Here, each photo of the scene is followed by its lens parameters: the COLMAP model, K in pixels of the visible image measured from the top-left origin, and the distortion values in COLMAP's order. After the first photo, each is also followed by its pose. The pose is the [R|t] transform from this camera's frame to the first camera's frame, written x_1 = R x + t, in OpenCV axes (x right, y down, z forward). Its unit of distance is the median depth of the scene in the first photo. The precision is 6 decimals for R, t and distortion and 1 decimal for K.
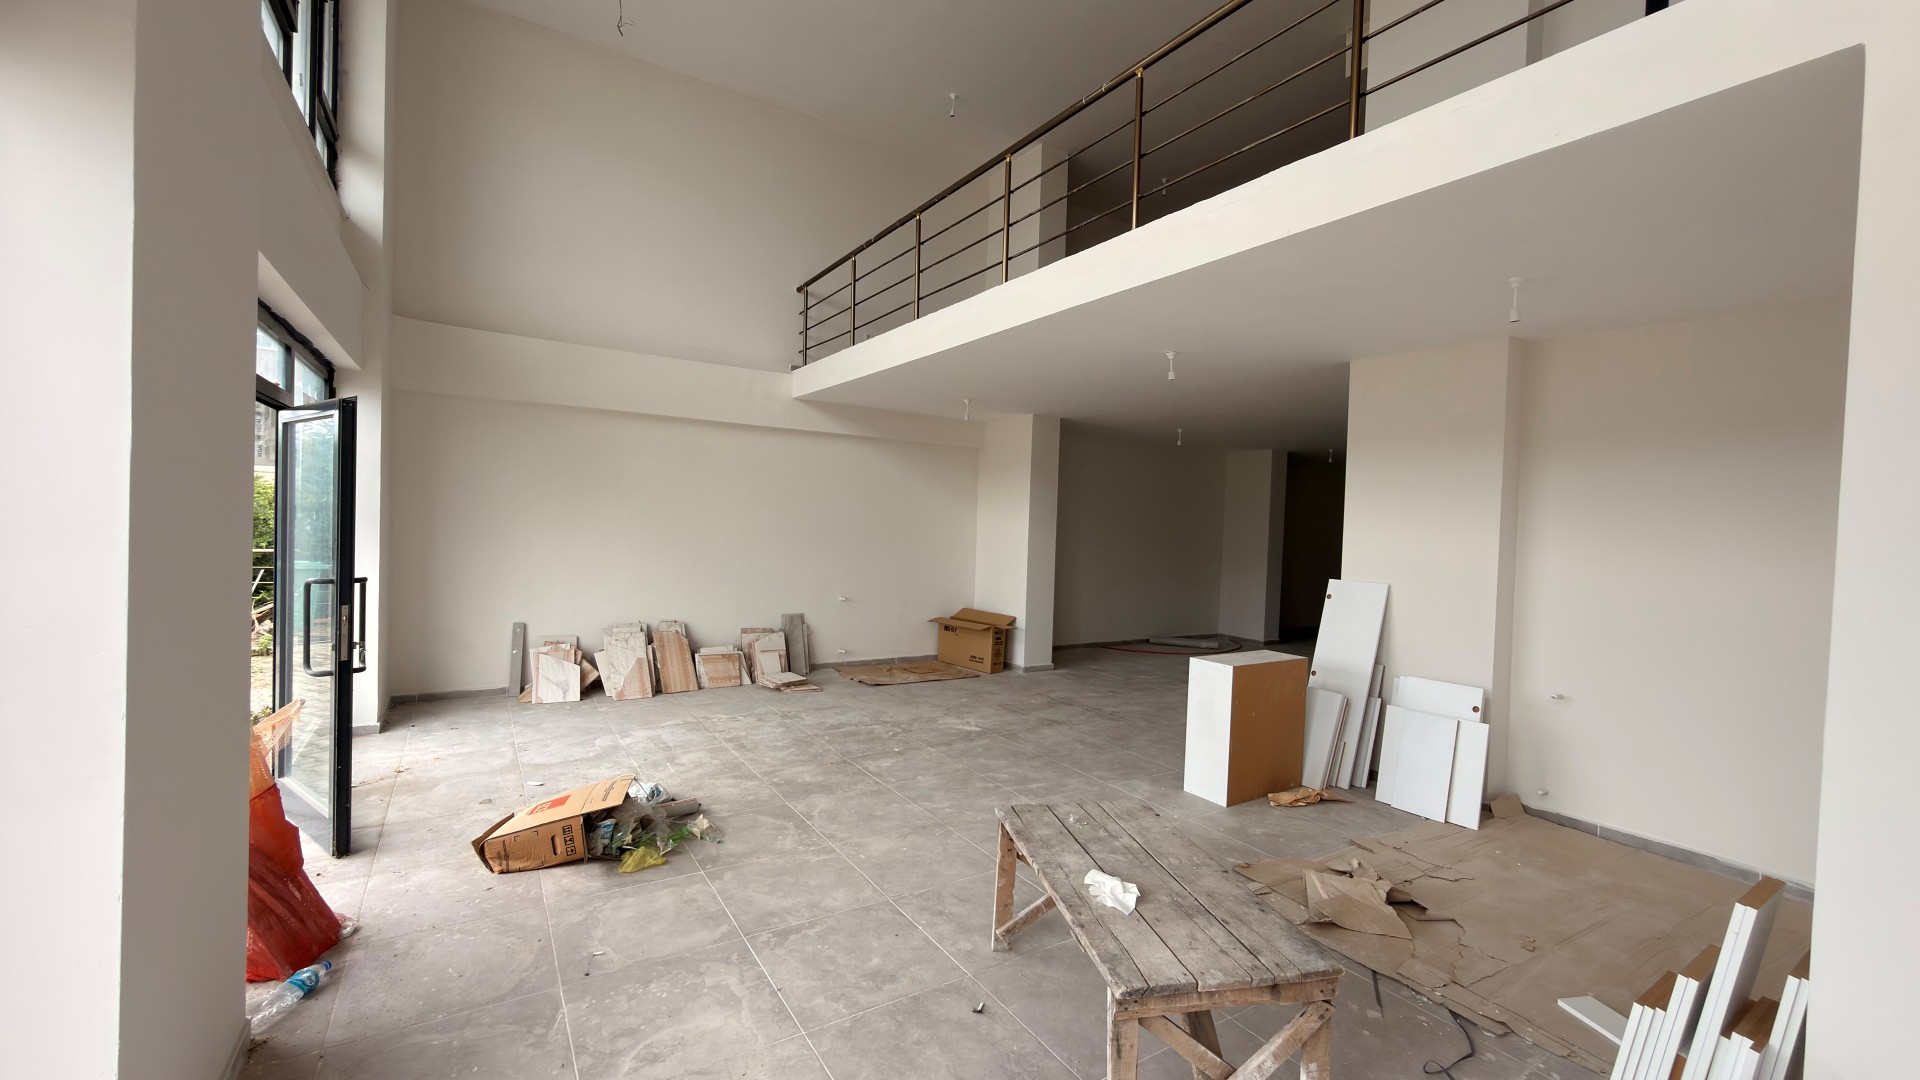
lens RADIAL K [[763.7, 0, 957.6], [0, 763.7, 539.8], [0, 0, 1]] dist [0.002411, -0.000231]
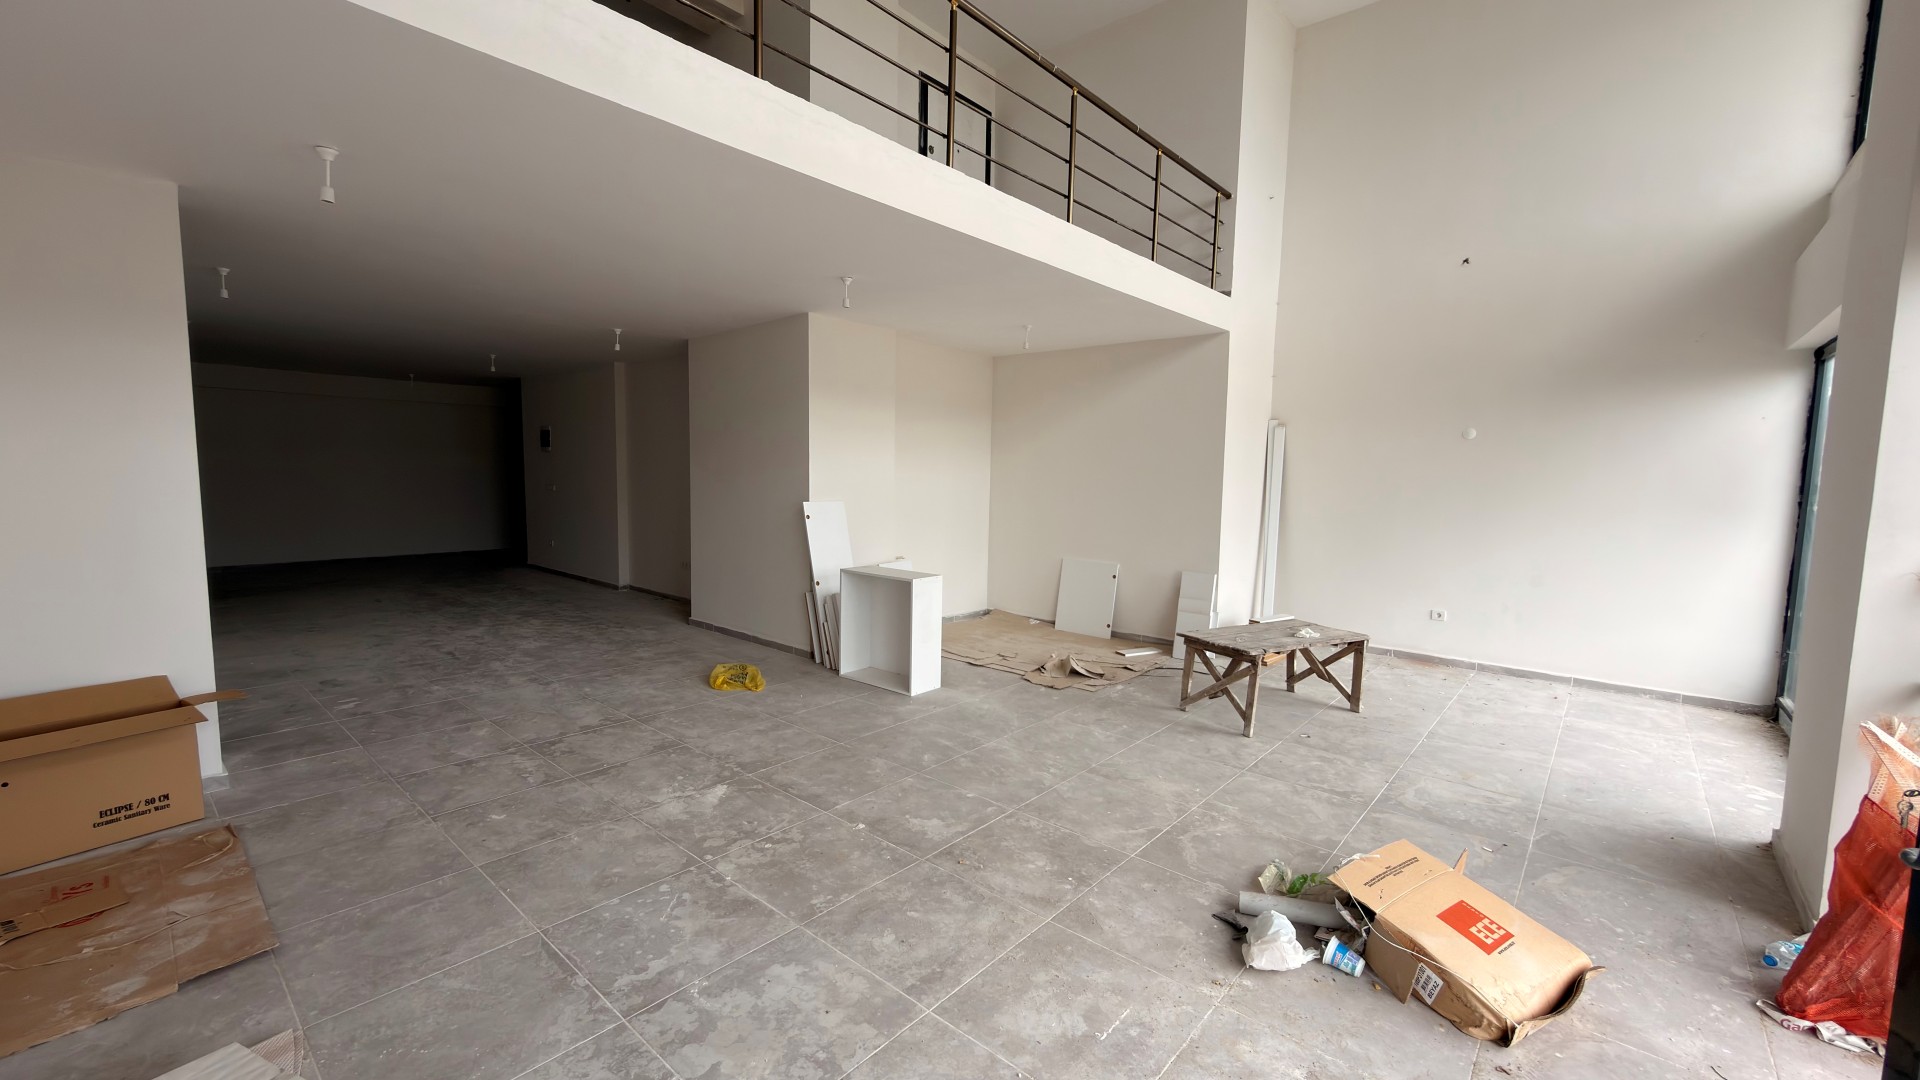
lens RADIAL K [[763.7, 0, 957.6], [0, 763.7, 539.8], [0, 0, 1]] dist [0.002411, -0.000231]
pose [[-0.283437, -0.129231, 0.950244, -0.687376], [-0.006407, 0.991112, 0.132878, -0.048021], [-0.958969, 0.031574, -0.281746, 1.112005]]
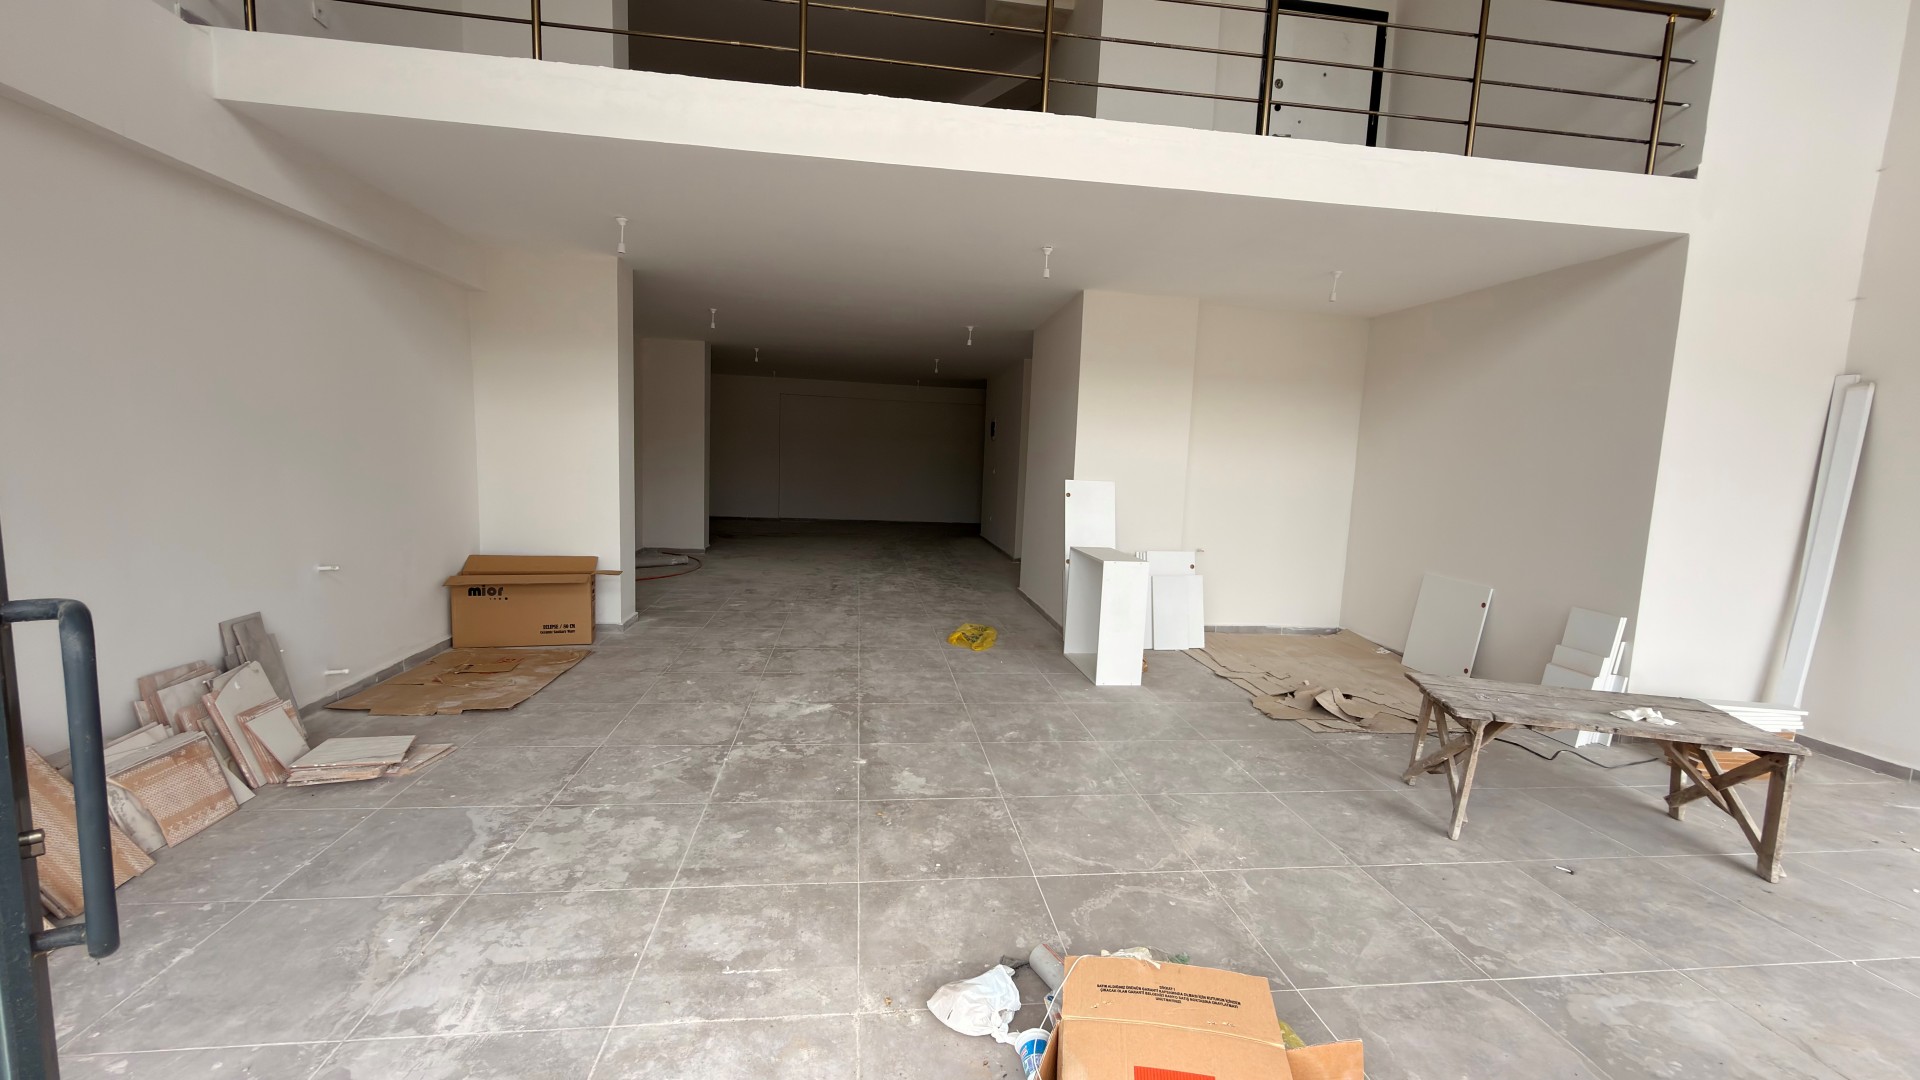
lens RADIAL K [[763.7, 0, 957.6], [0, 763.7, 539.8], [0, 0, 1]] dist [0.002411, -0.000231]
pose [[0.425145, -0.117808, 0.897426, -0.640297], [-0.006384, 0.991079, 0.133126, -0.012812], [-0.905103, -0.062327, 0.420600, 0.659632]]
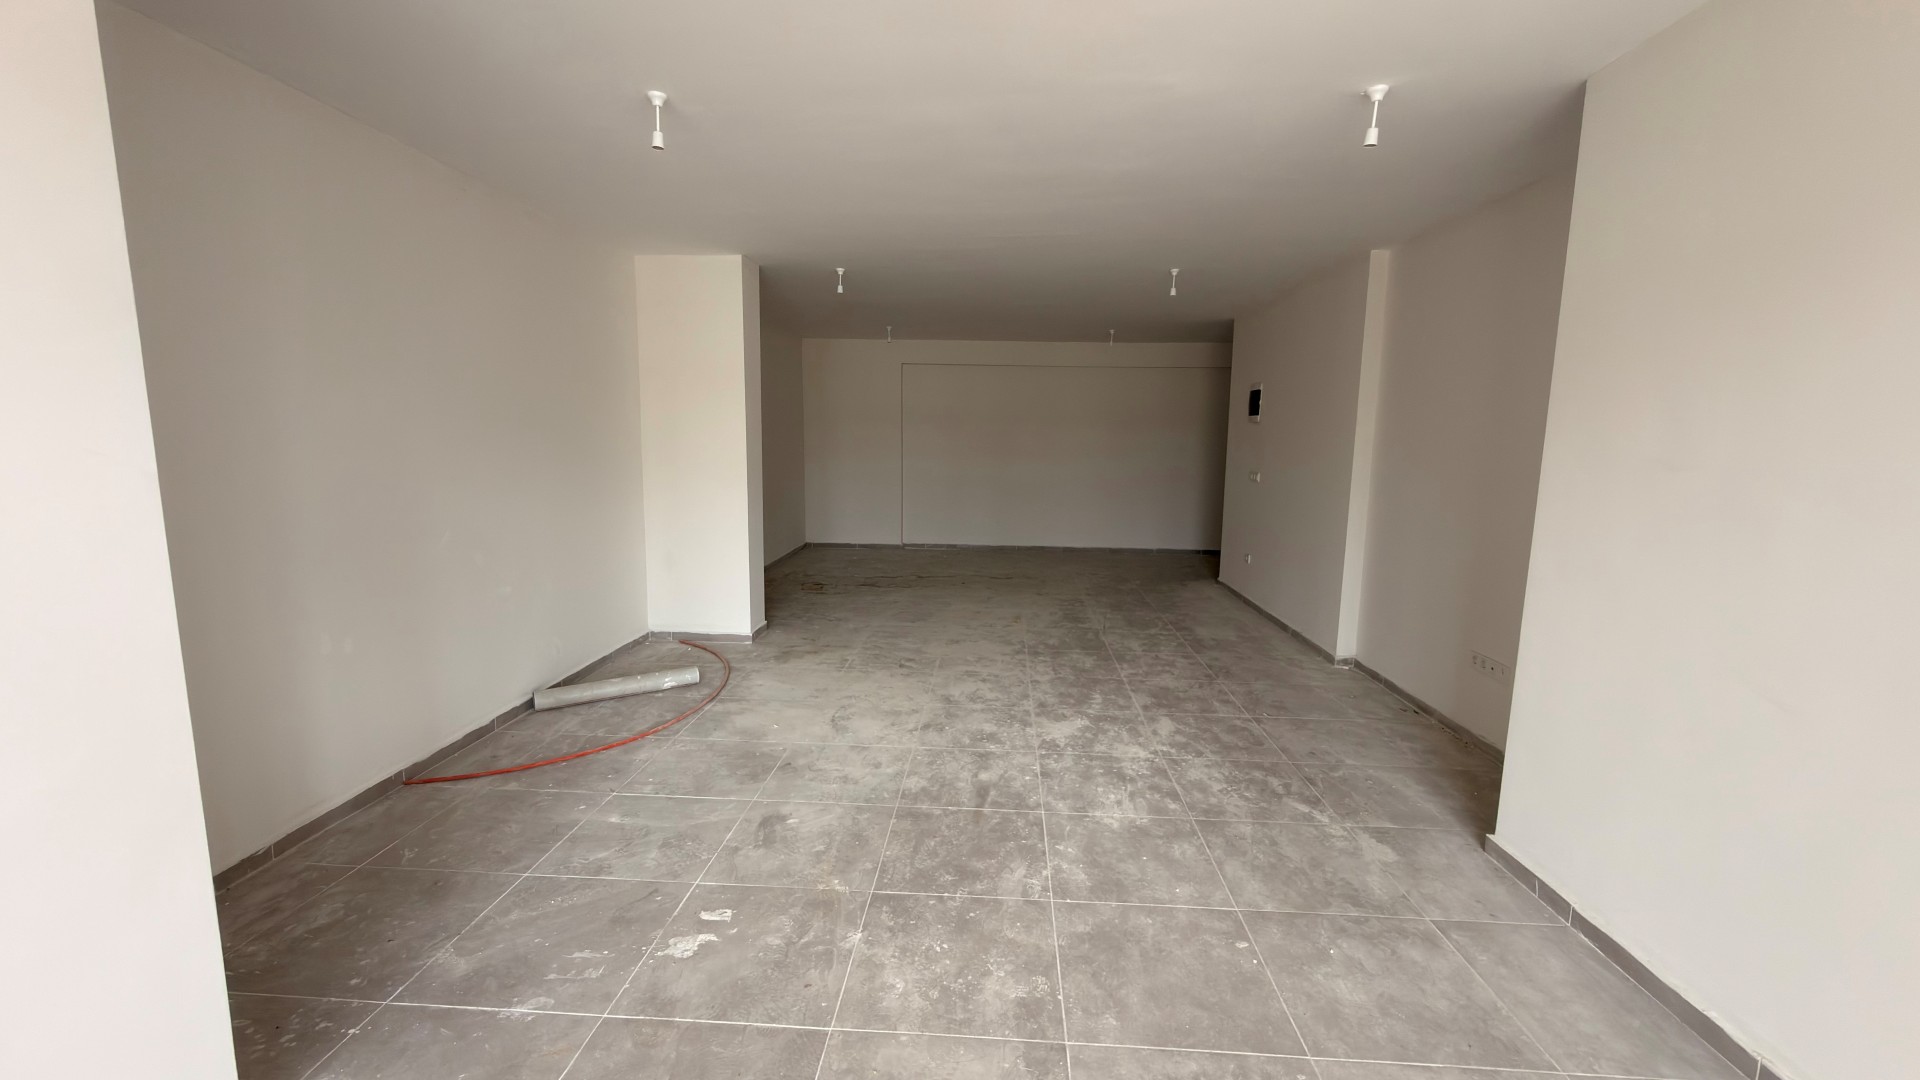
lens RADIAL K [[763.7, 0, 957.6], [0, 763.7, 539.8], [0, 0, 1]] dist [0.002411, -0.000231]
pose [[0.585325, -0.136096, 0.799295, 0.150874], [0.023258, 0.988224, 0.151233, -0.015447], [-0.810465, -0.069931, 0.581598, 1.199868]]
